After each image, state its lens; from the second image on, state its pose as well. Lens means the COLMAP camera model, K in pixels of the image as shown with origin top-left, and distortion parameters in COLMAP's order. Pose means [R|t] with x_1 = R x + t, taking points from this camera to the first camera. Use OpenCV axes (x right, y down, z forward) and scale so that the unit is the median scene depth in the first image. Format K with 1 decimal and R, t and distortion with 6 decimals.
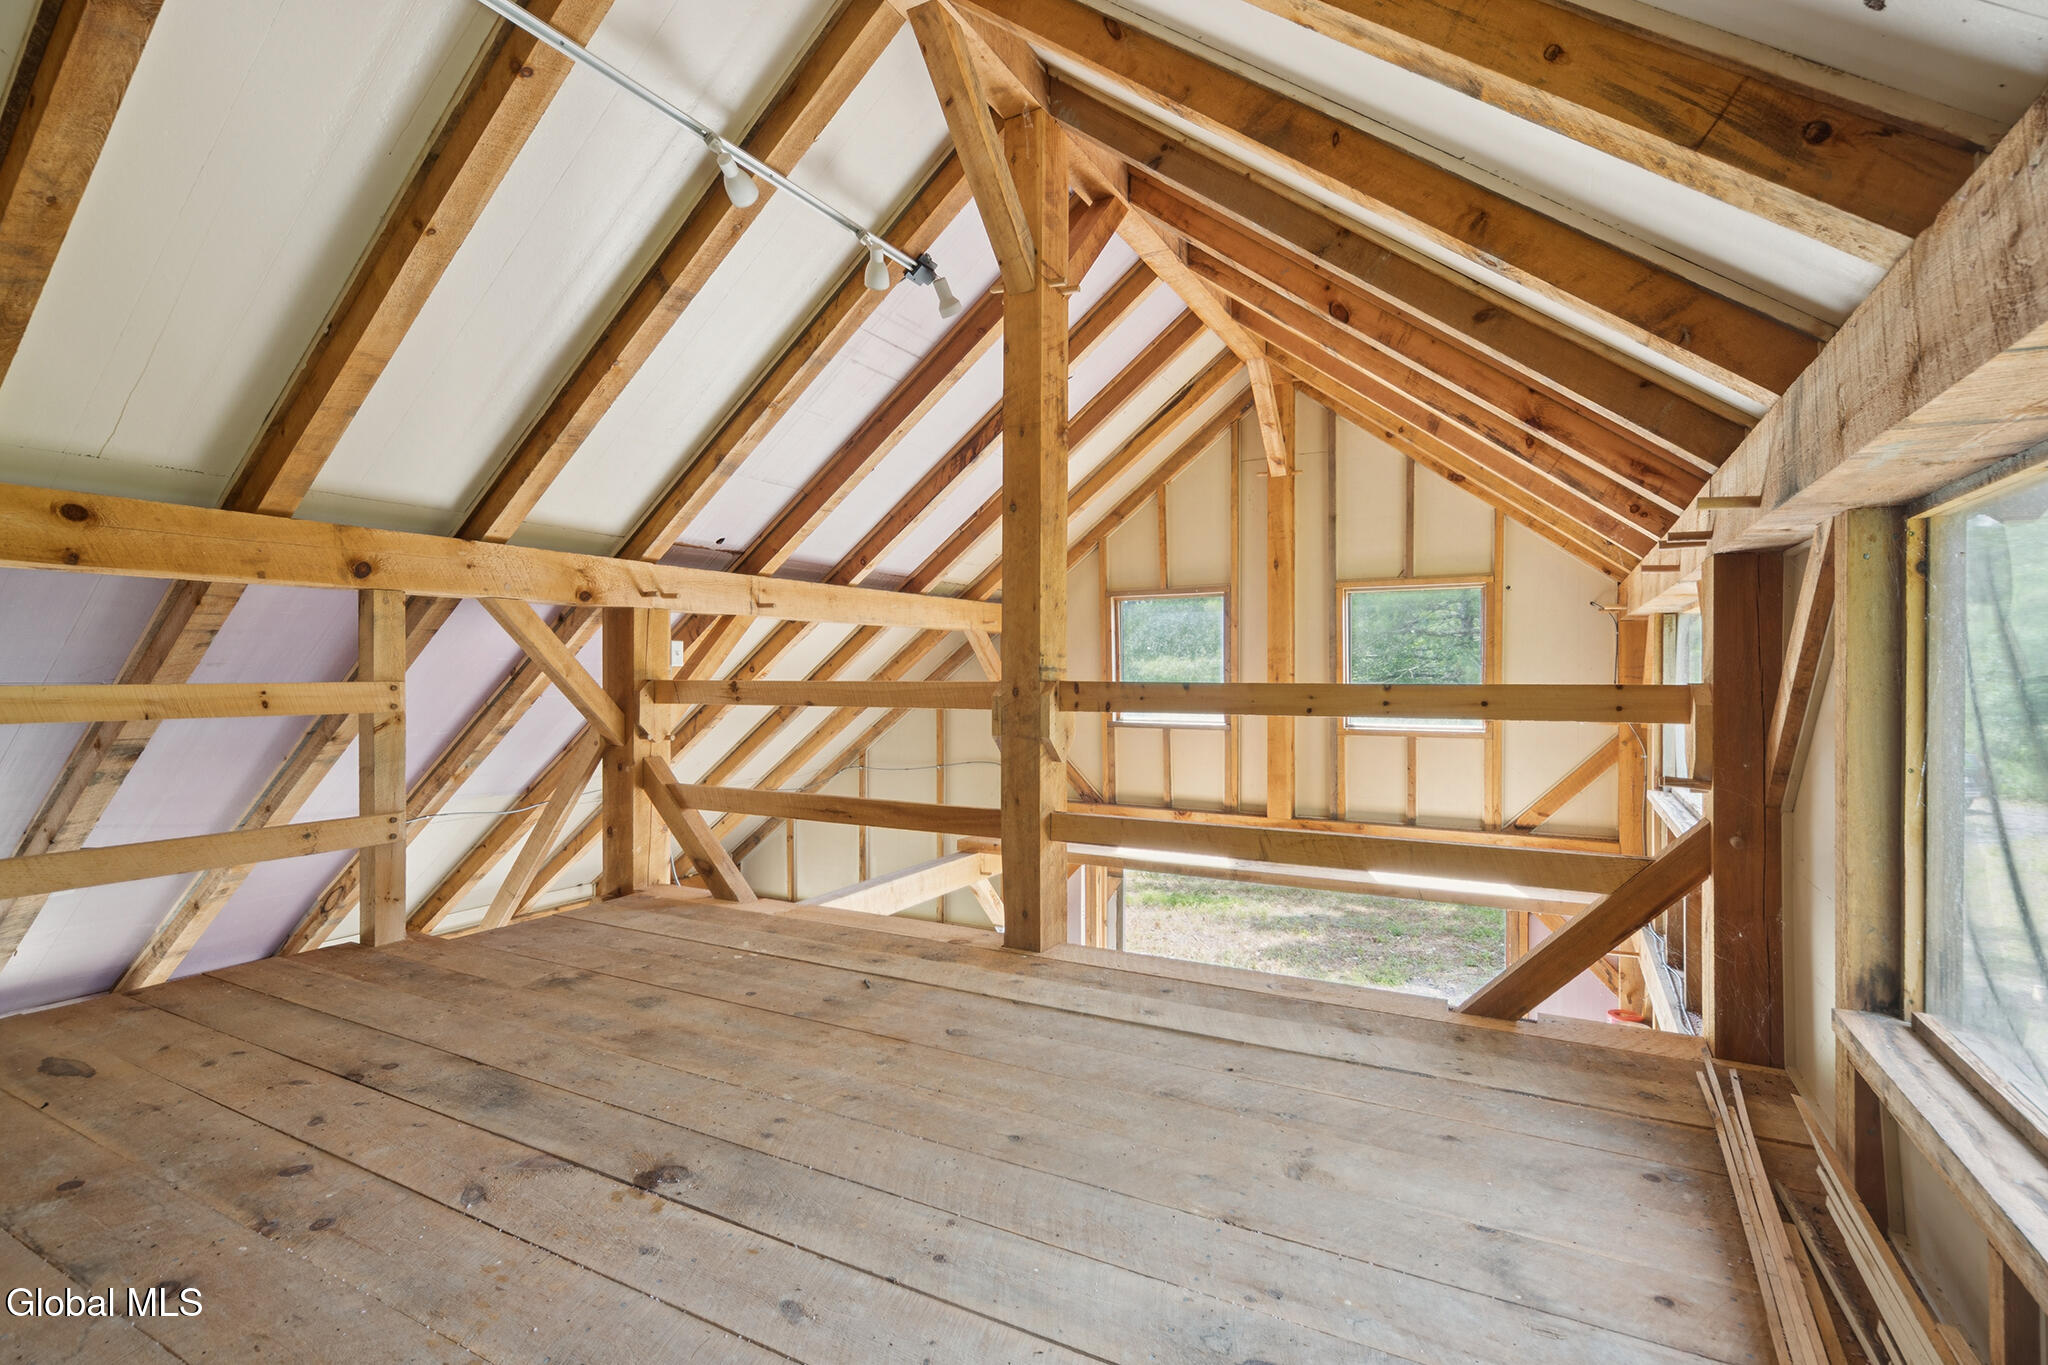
lens RADIAL K [[962.0, 0, 1026.9], [0, 962.0, 674.2], [0, 0, 1]] dist [-0.000992, 0.000549]
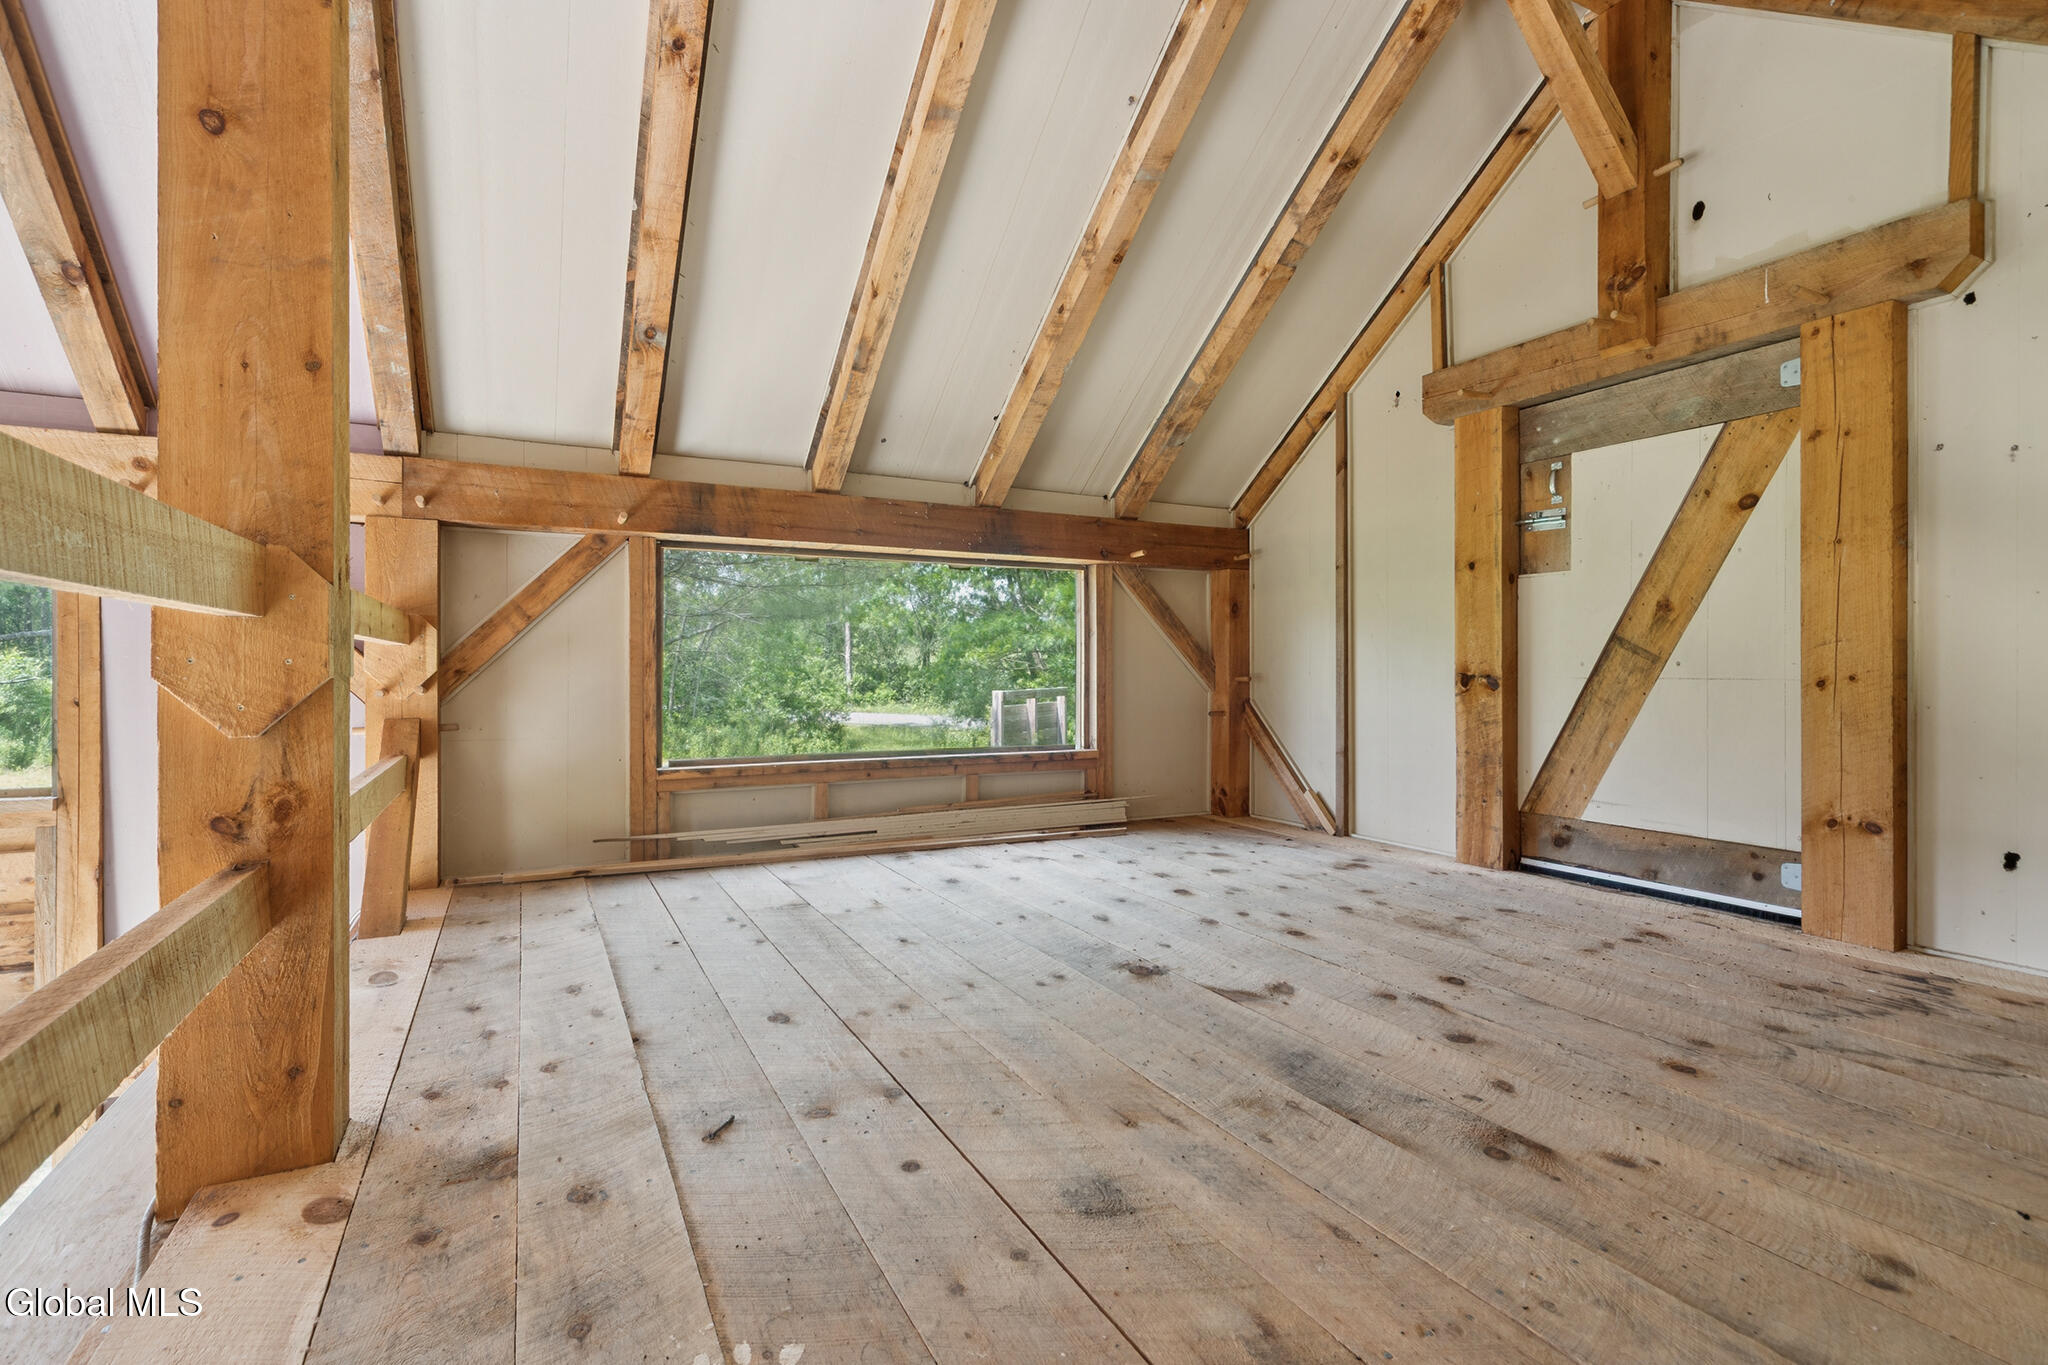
lens RADIAL K [[962.0, 0, 1026.9], [0, 962.0, 674.2], [0, 0, 1]] dist [-0.000992, 0.000549]
pose [[-0.829316, -0.004865, 0.558759, -0.636581], [-0.002349, 0.999984, 0.005220, 0.074585], [-0.558775, 0.003017, -0.829314, 1.425973]]
